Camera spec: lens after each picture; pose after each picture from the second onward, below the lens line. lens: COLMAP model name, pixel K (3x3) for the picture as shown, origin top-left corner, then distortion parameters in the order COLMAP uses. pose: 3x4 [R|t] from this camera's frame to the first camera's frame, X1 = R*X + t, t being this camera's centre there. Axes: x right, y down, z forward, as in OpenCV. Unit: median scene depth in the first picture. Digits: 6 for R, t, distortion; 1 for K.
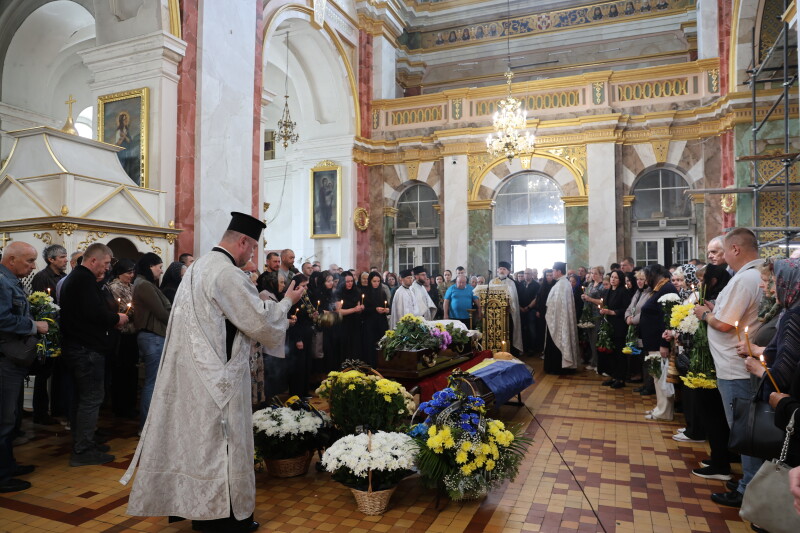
lens RADIAL K [[563.7, 0, 411.2], [0, 563.7, 268.0], [0, 0, 1]] dist [-0.081243, 0.053990]
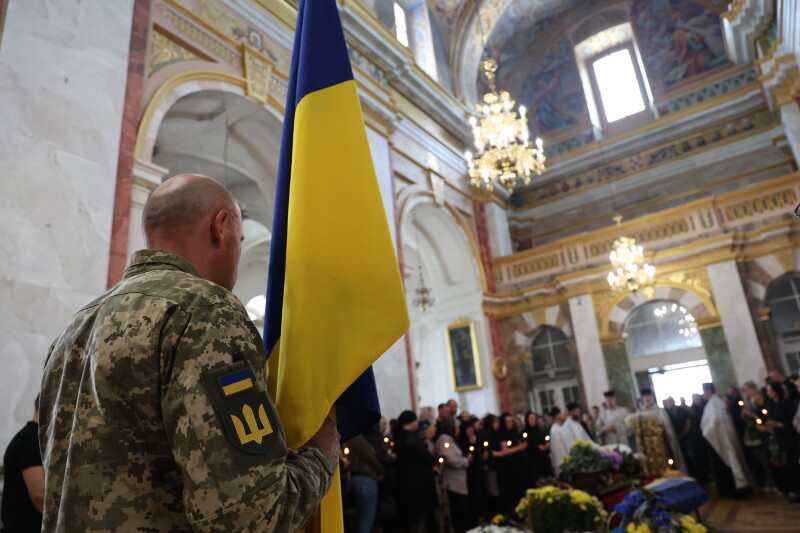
lens RADIAL K [[563.7, 0, 403.0], [0, 563.7, 256.7], [0, 0, 1]] dist [-0.081243, 0.053990]
pose [[0.968653, -0.158672, -0.191139, -0.040642], [0.096466, 0.949305, -0.299188, 0.017978], [0.228922, 0.271371, 0.934854, -0.119766]]
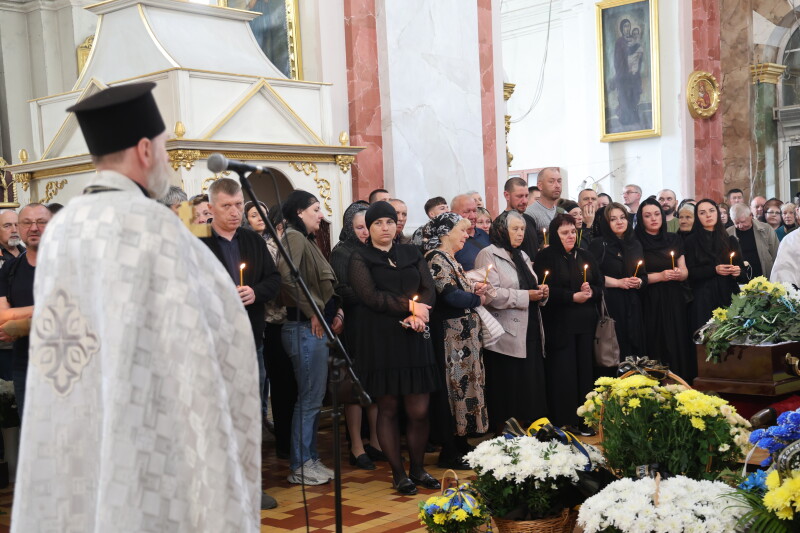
lens RADIAL K [[1140.9, 0, 397.1], [0, 1140.9, 267.8], [0, 0, 1]] dist [0.185682, 0.000000]
pose [[0.929408, -0.030867, -0.367760, 0.044774], [0.053128, 0.997307, 0.050559, -0.000990], [0.365209, -0.066529, 0.928545, -0.079883]]
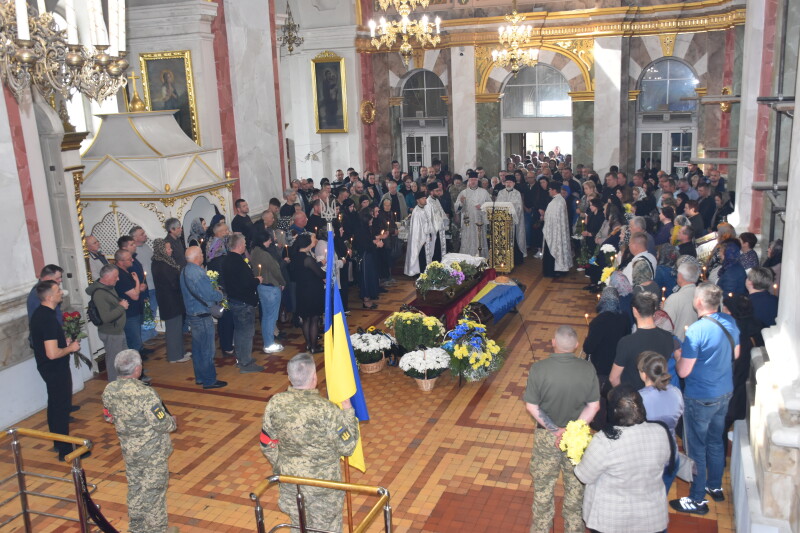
lens RADIAL K [[764.3, 0, 408.1], [0, 764.3, 266.9], [0, 0, 1]] dist [-0.042640, 0.000000]
pose [[0.999150, -0.041219, -0.001083, -0.039358], [0.040171, 0.967132, 0.251081, -0.220353], [-0.009302, -0.250911, 0.967966, -0.501333]]
